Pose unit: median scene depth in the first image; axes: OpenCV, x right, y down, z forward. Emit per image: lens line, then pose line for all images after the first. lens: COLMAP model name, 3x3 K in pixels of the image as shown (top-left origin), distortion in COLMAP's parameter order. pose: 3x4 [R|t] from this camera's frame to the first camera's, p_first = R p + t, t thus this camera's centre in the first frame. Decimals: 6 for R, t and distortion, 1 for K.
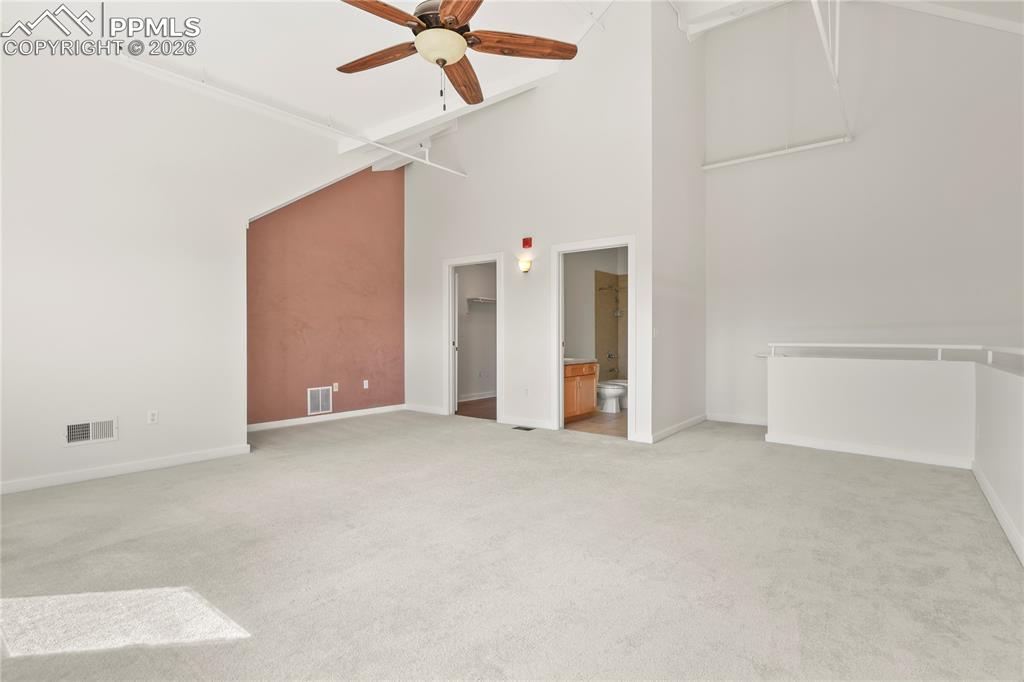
lens RADIAL K [[497.5, 0, 516.2], [0, 497.5, 340.0], [0, 0, 1]] dist [-0.008765, -0.003624]
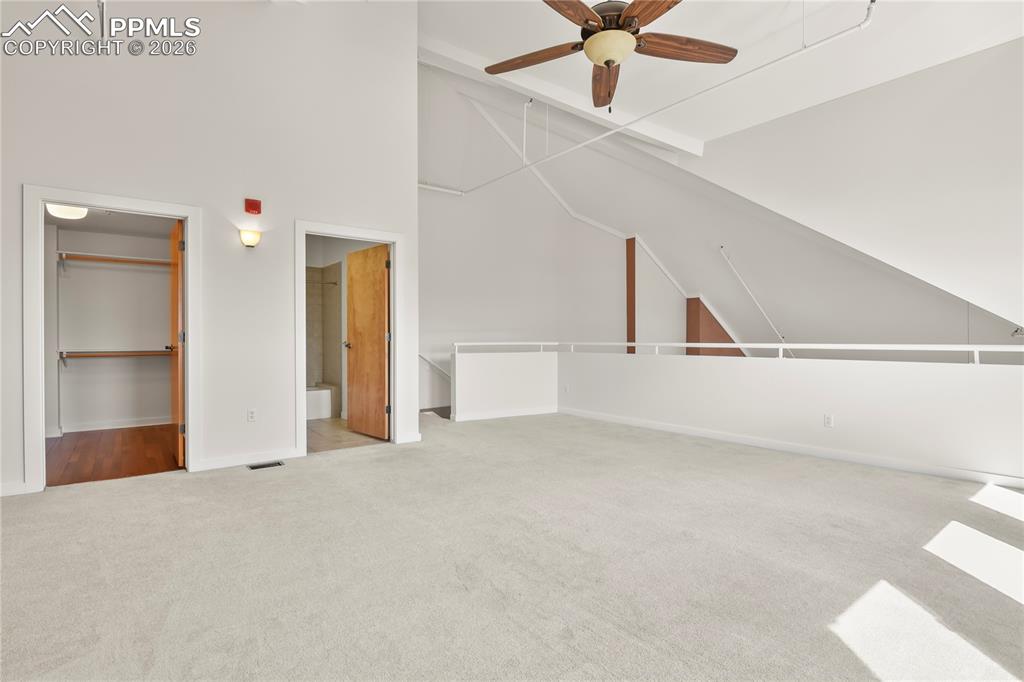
lens RADIAL K [[497.5, 0, 514.9], [0, 497.5, 338.8], [0, 0, 1]] dist [-0.008765, -0.003624]
pose [[0.258177, -0.003886, 0.966090, -0.654970], [0.004458, 0.999986, 0.002831, -0.006206], [-0.966087, 0.003576, 0.258191, 0.521513]]
